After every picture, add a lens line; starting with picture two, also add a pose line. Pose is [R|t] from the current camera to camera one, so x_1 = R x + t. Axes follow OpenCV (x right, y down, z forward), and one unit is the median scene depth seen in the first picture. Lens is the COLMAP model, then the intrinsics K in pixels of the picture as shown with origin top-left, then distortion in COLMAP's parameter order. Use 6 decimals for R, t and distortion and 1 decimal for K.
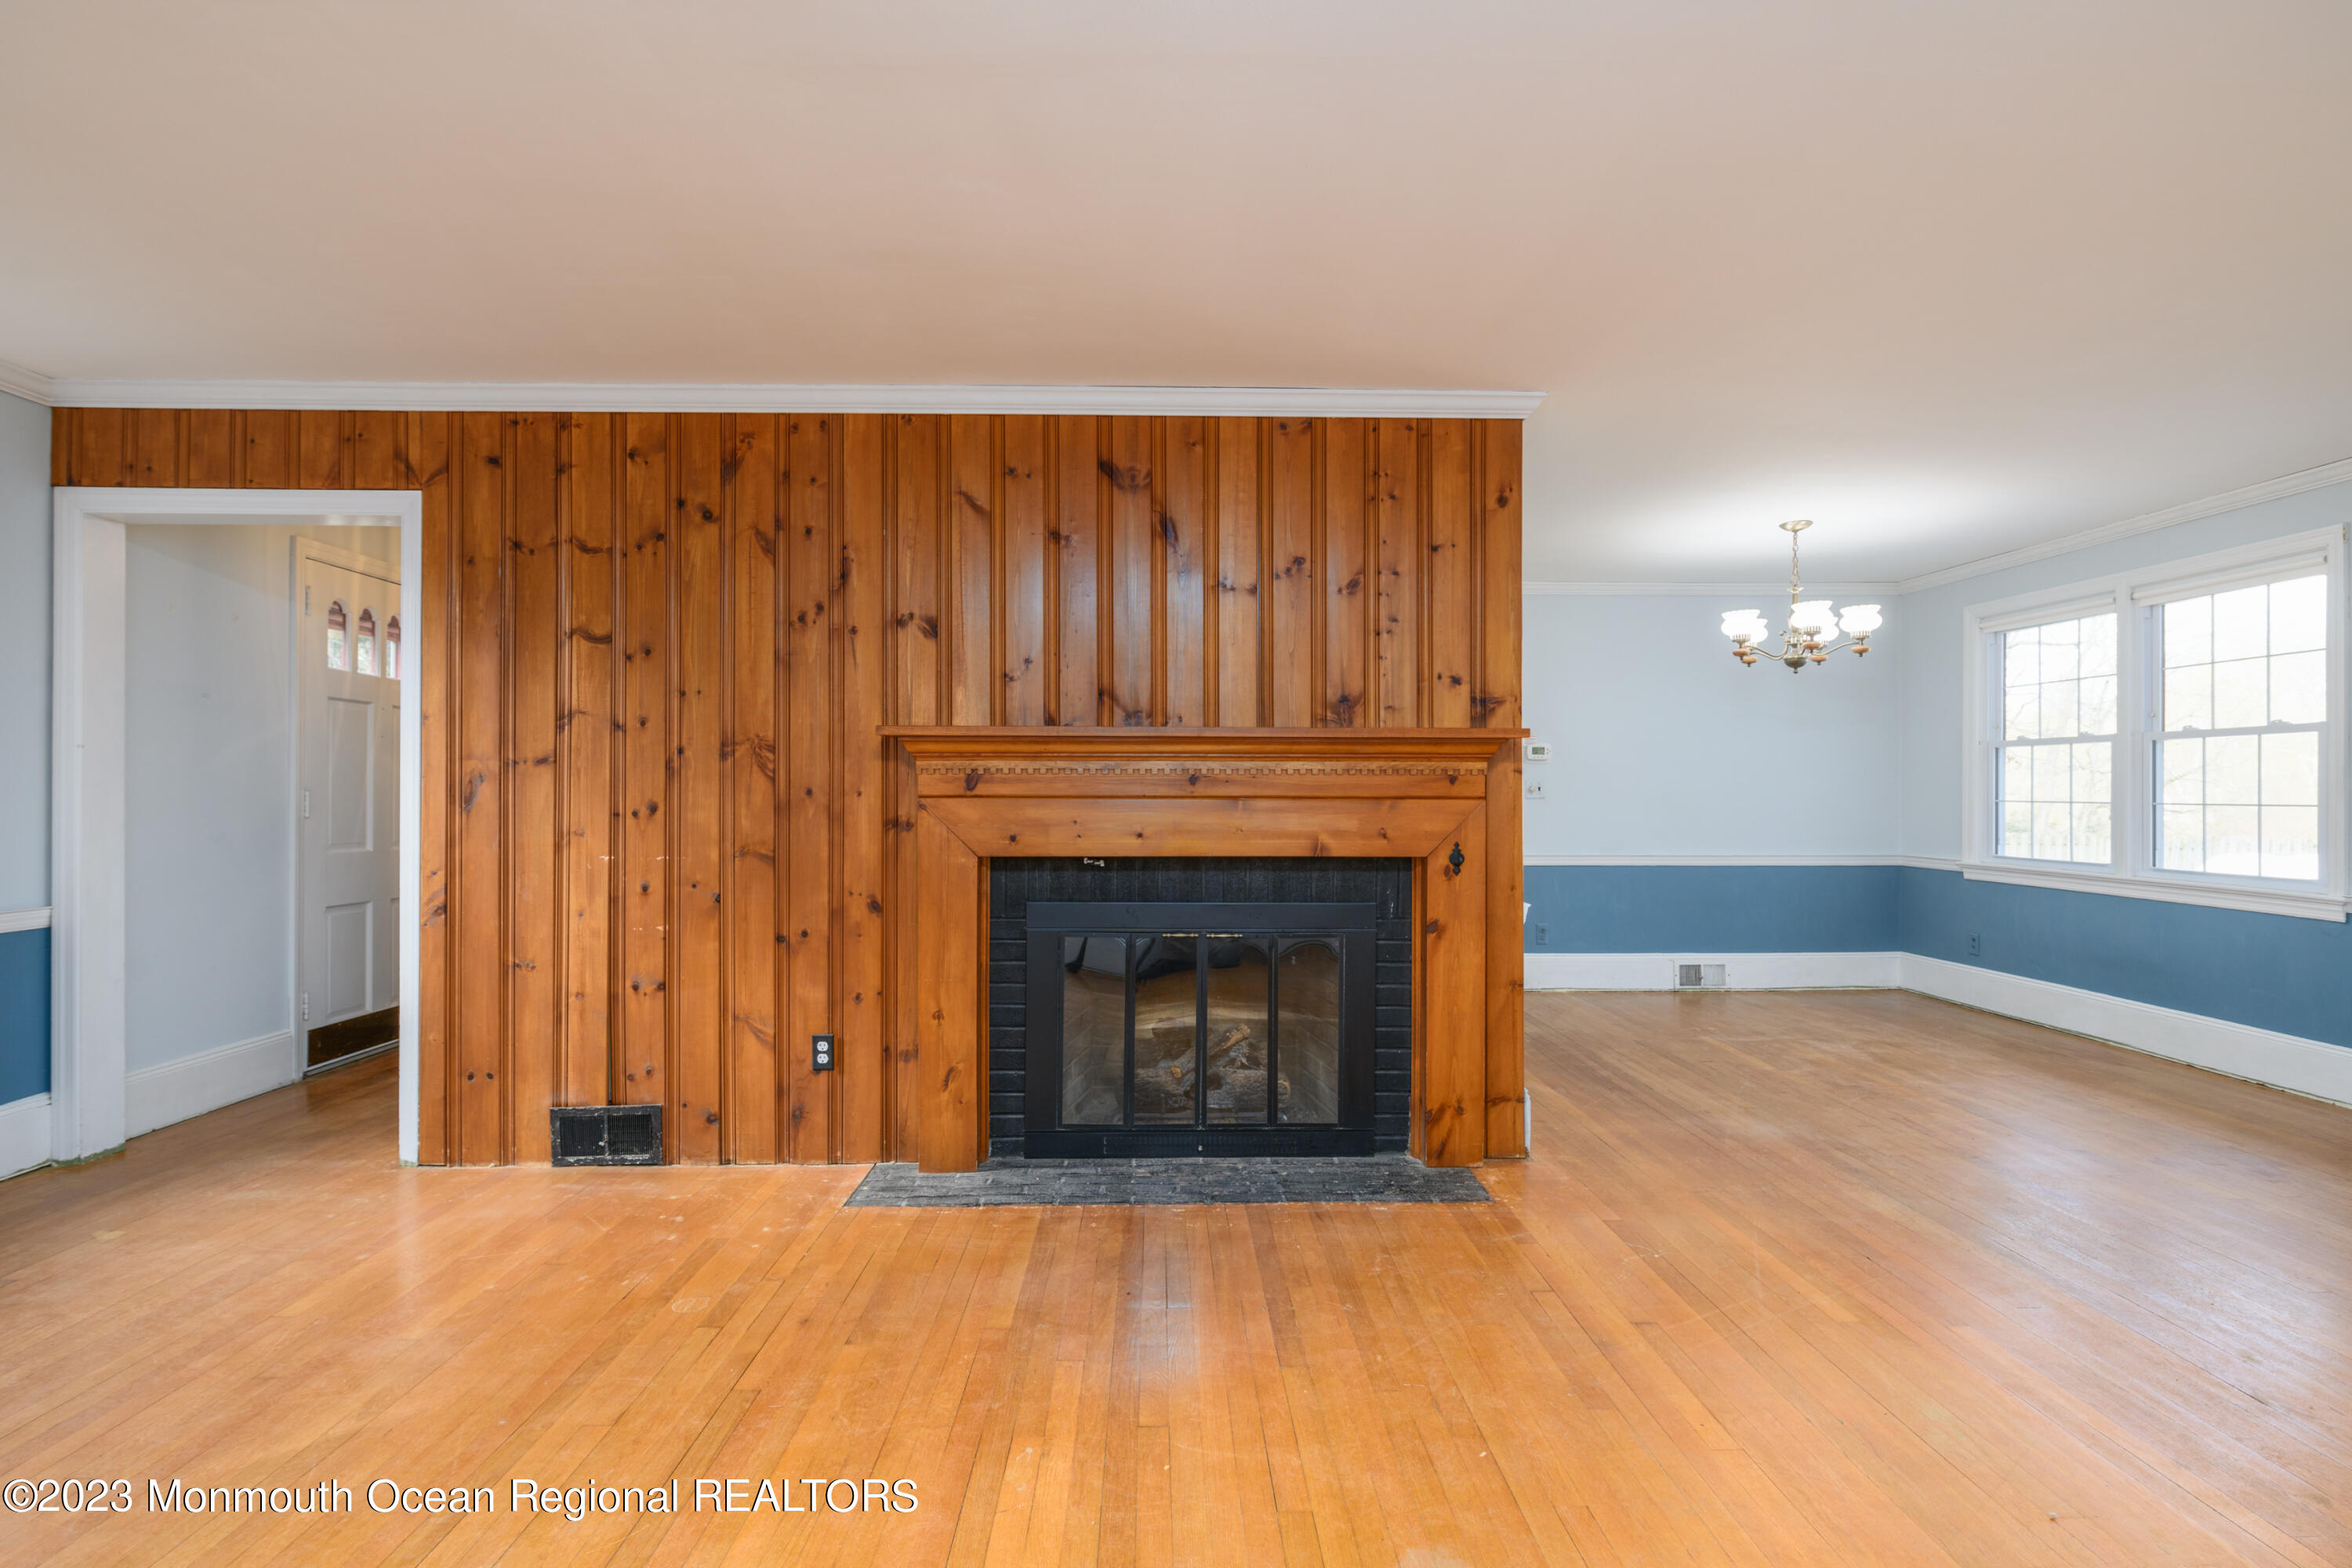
lens RADIAL K [[1117.8, 0, 1141.0], [0, 1117.8, 787.6], [0, 0, 1]] dist [-0.001966, -0.001653]
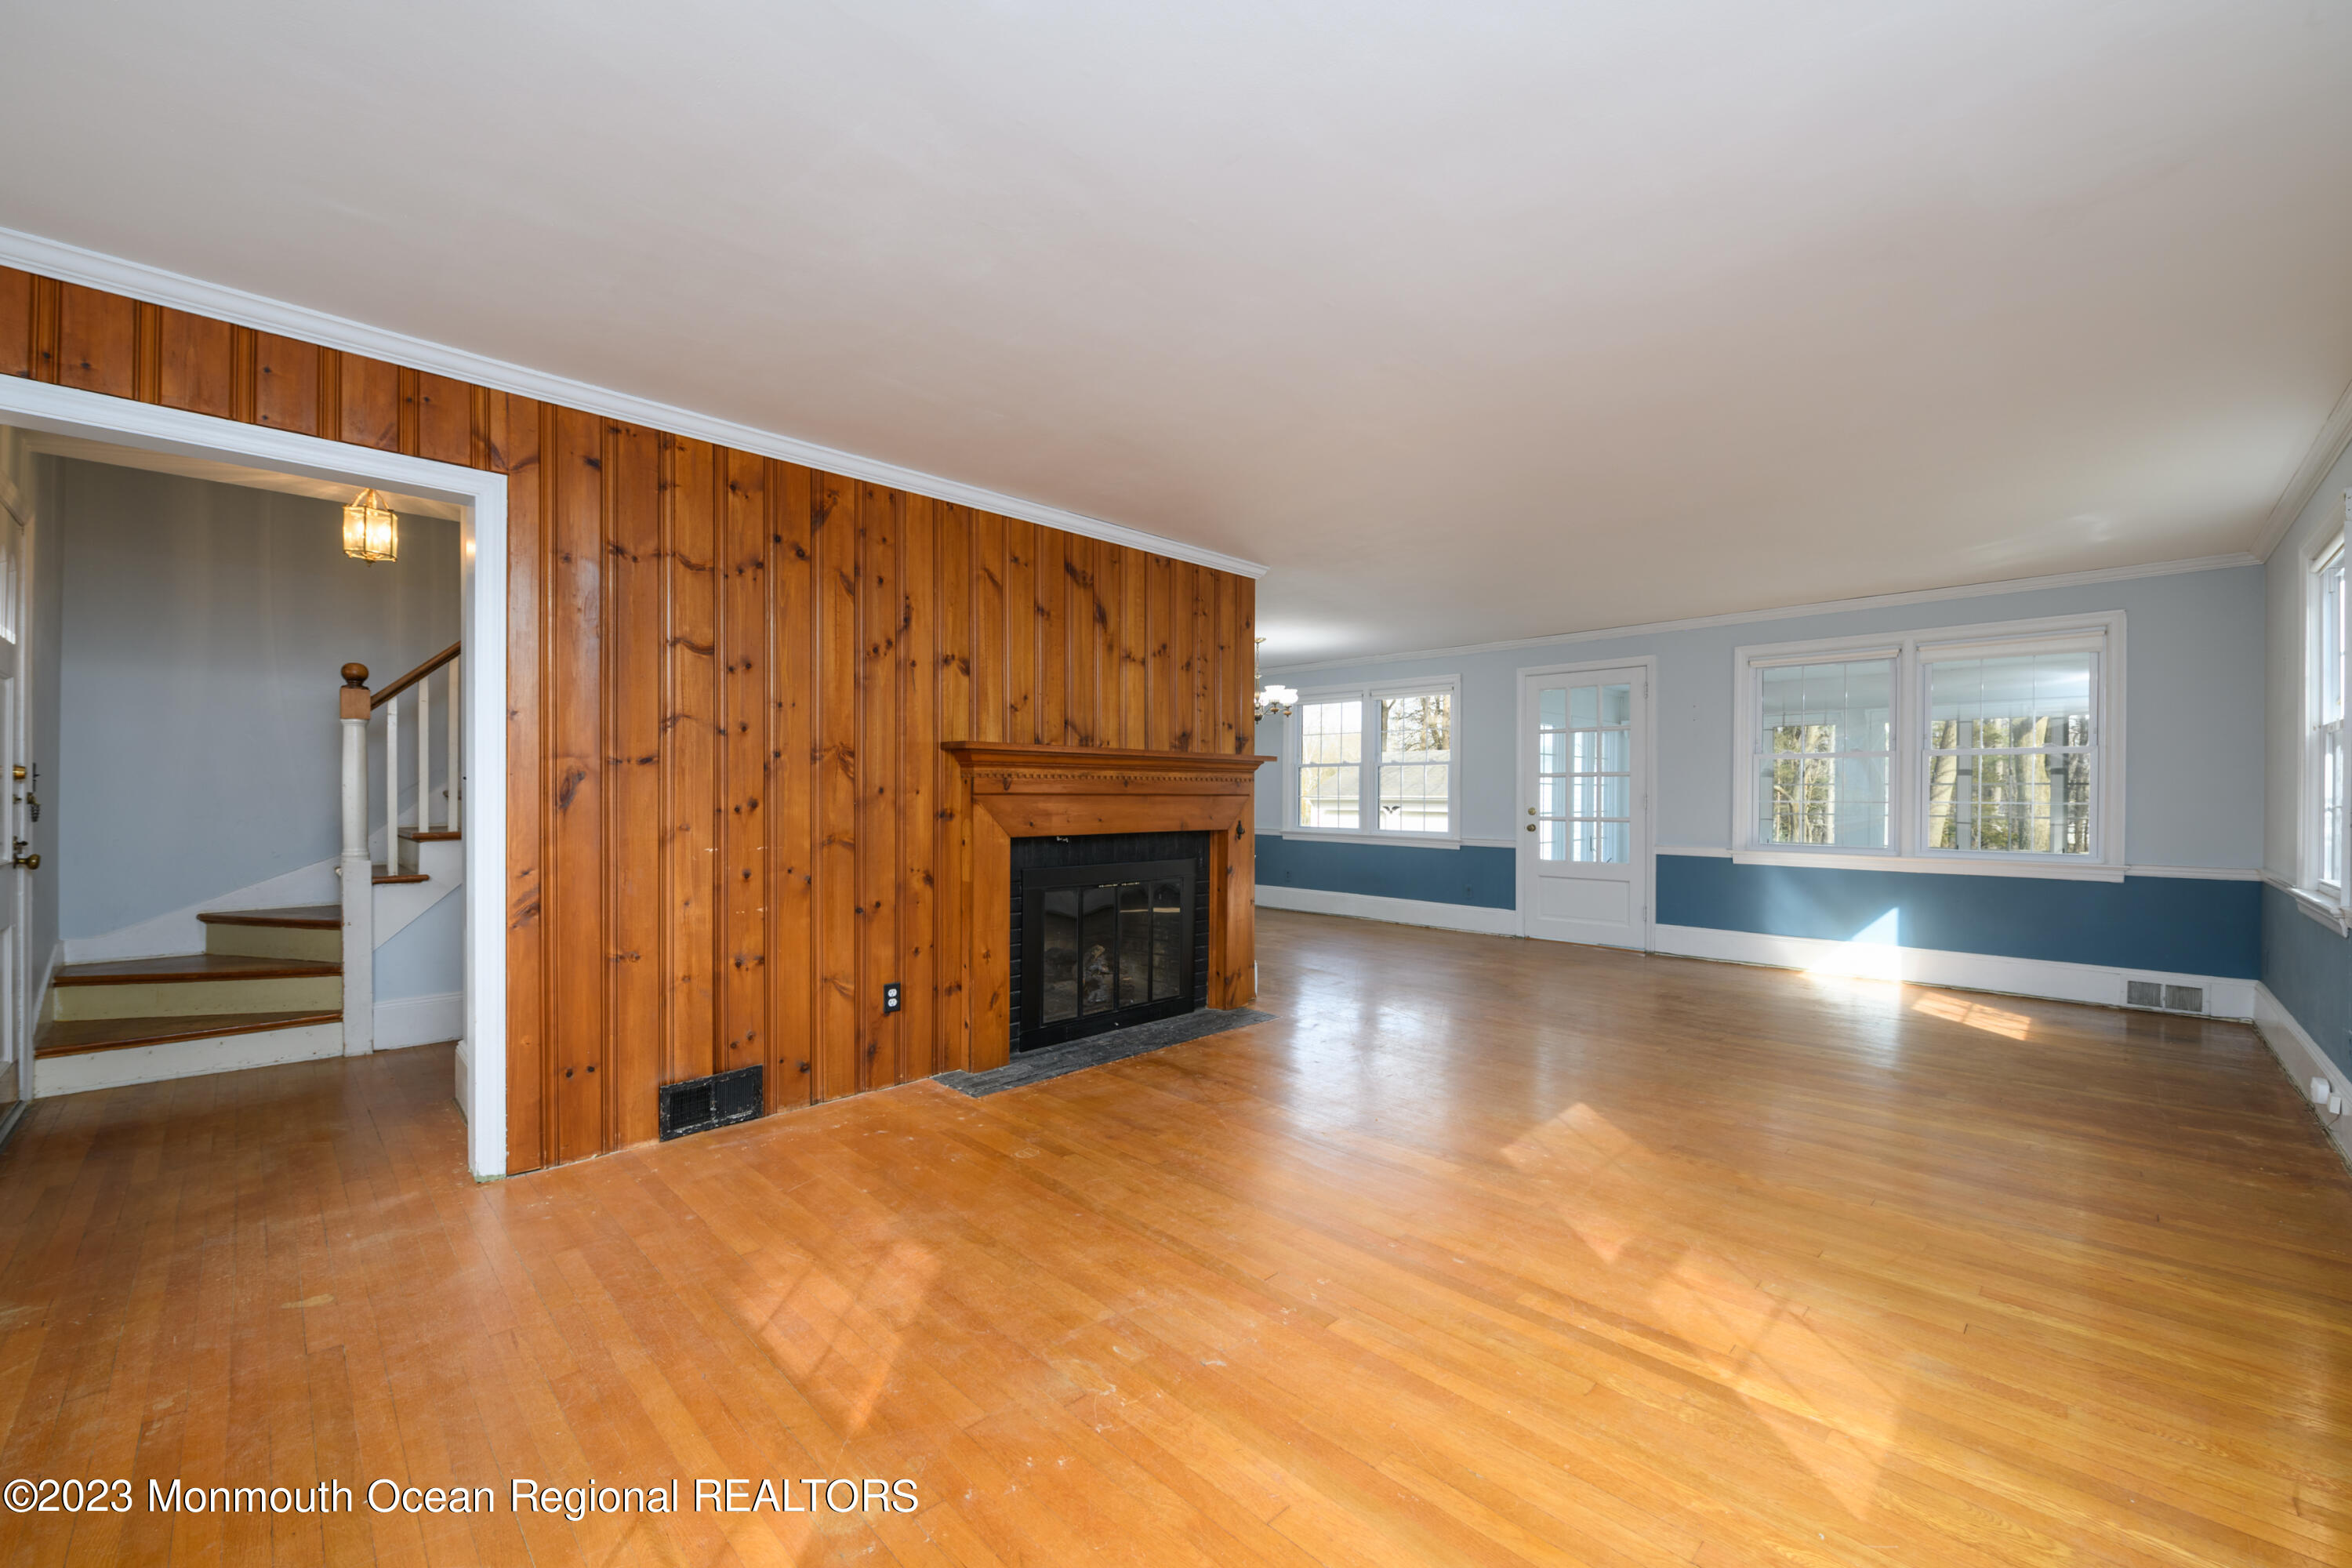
lens RADIAL K [[949.5, 0, 1206.3], [0, 949.5, 802.2], [0, 0, 1]] dist [-0.005252, -0.001288]
pose [[0.708517, -0.006582, 0.705663, -0.785134], [-0.004081, 0.999902, 0.013425, 0.001181], [-0.705682, -0.012392, 0.708421, -0.003556]]
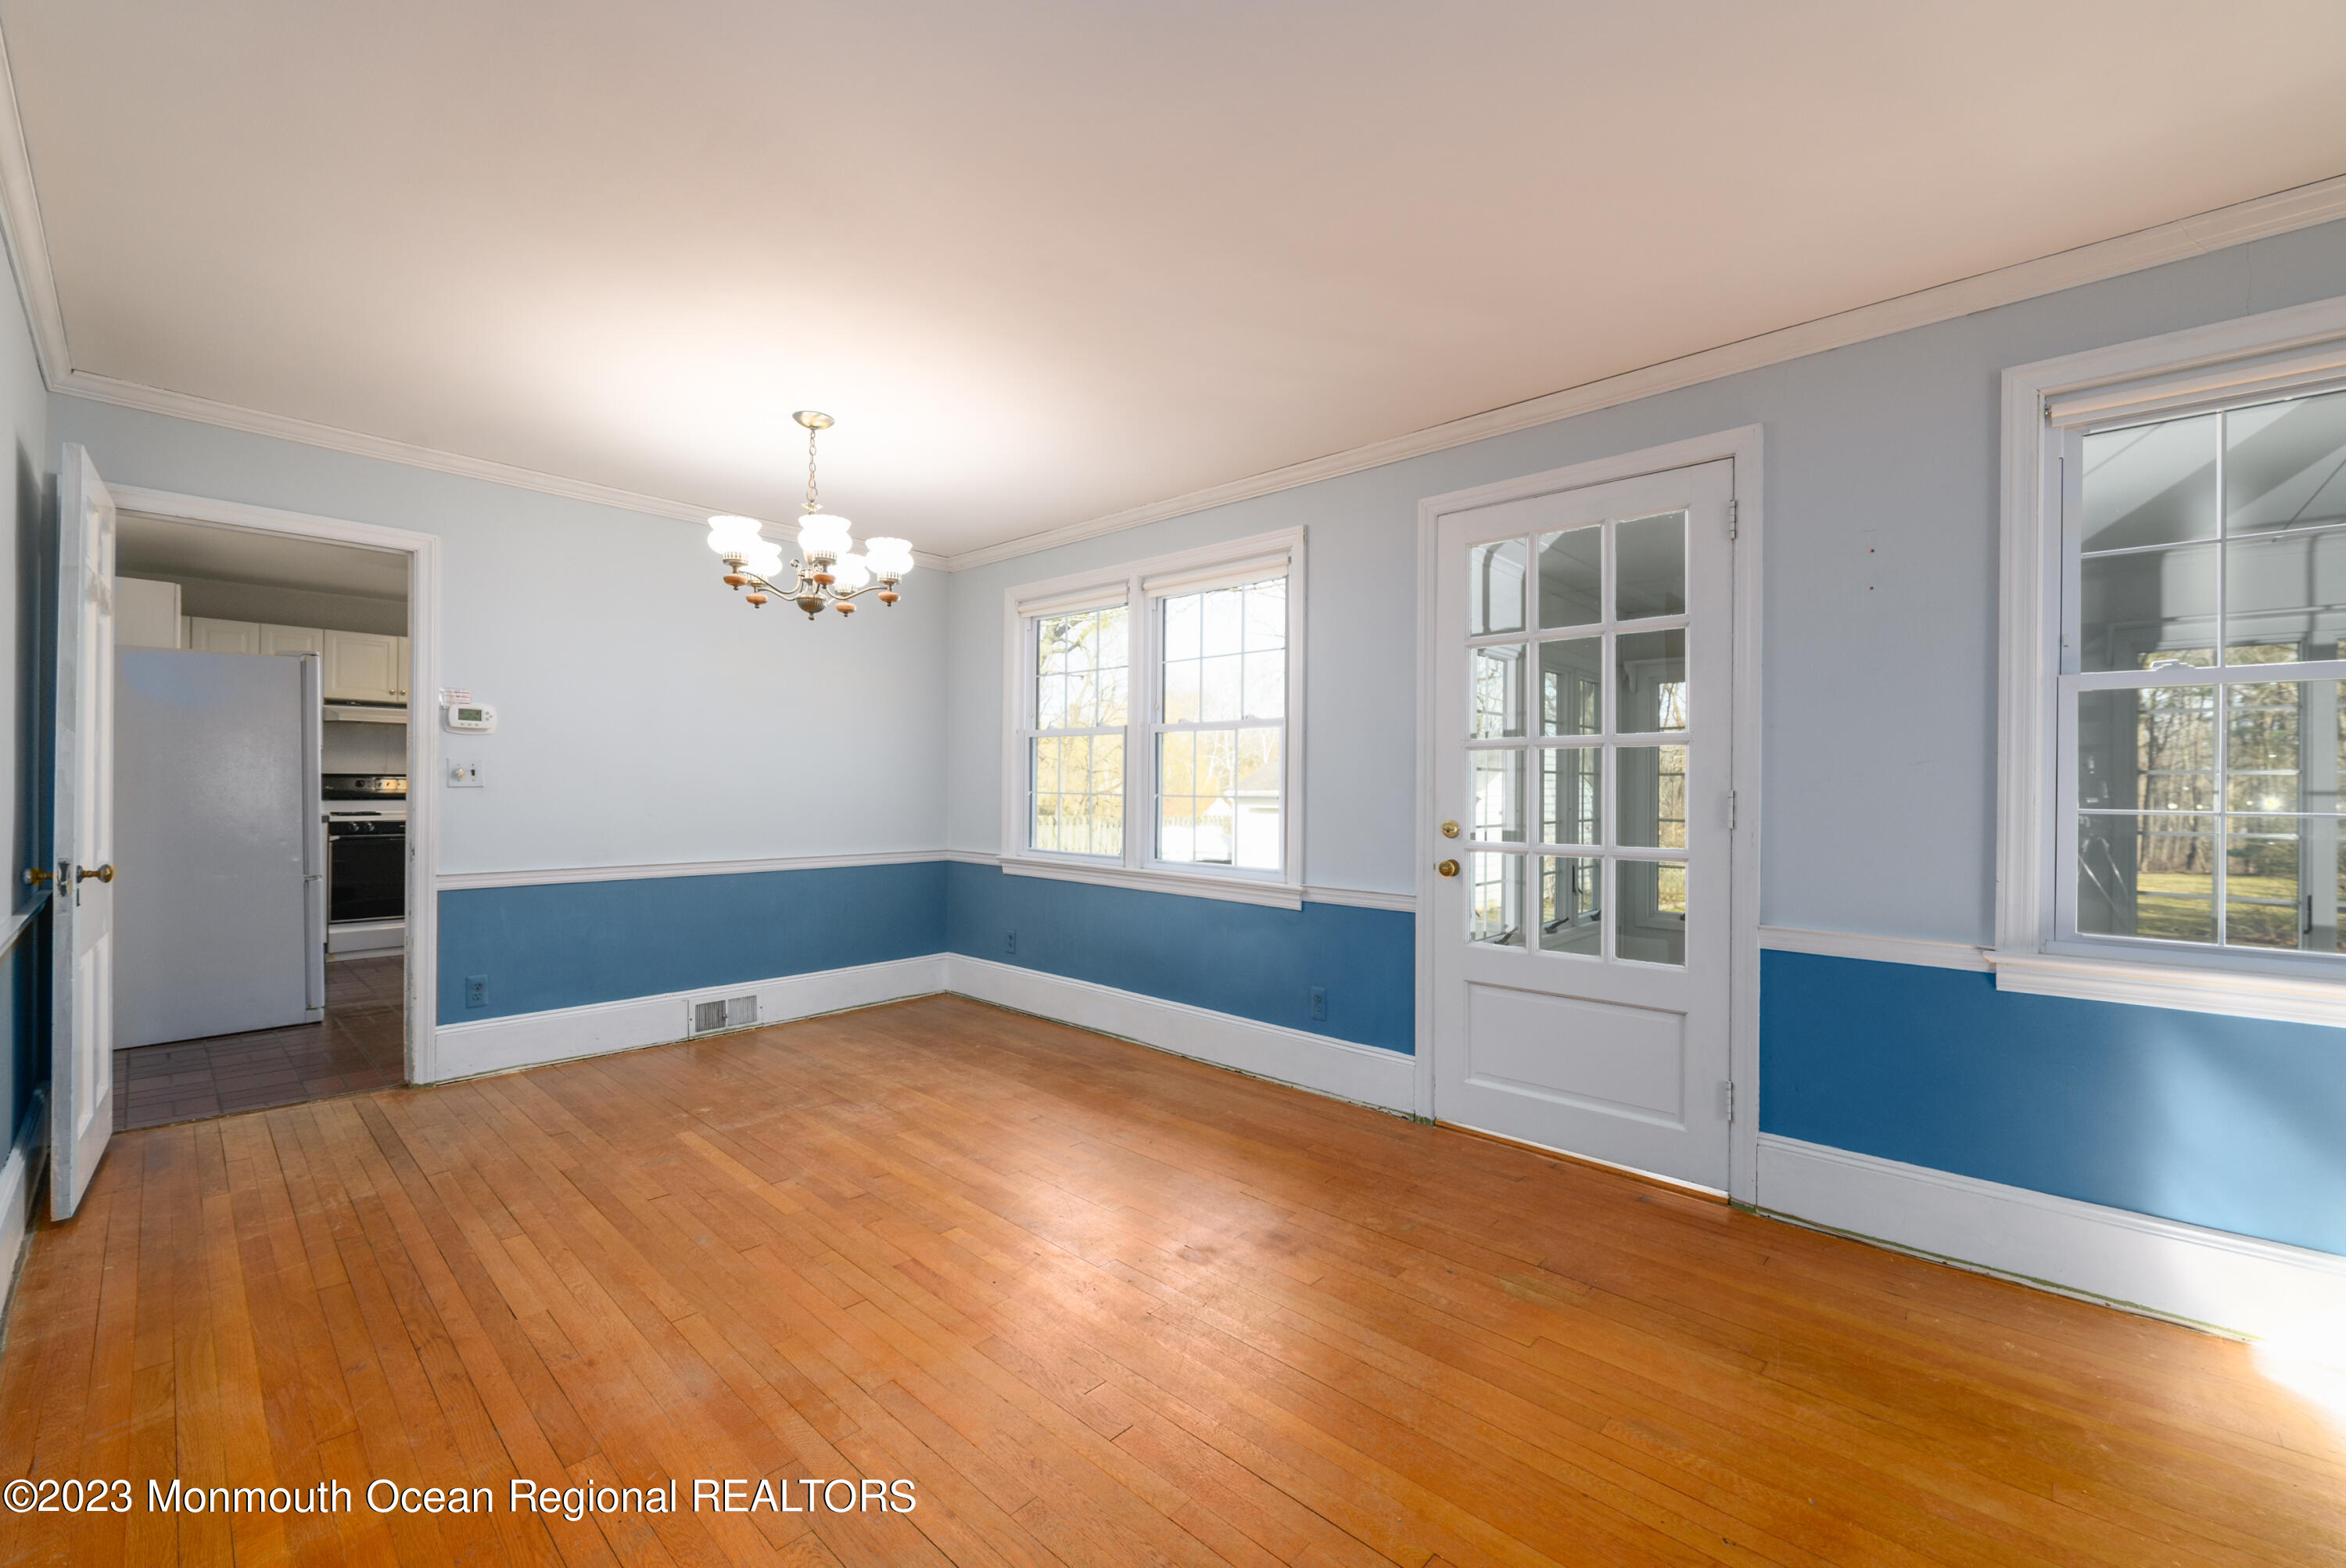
lens RADIAL K [[947.1, 0, 1196.6], [0, 947.1, 798.8], [0, 0, 1]] dist [-0.005252, -0.001288]
pose [[0.679493, -0.001613, 0.733681, 0.445731], [-0.011173, 0.999859, 0.012547, 0.008584], [-0.733597, -0.016723, 0.679379, 0.572080]]
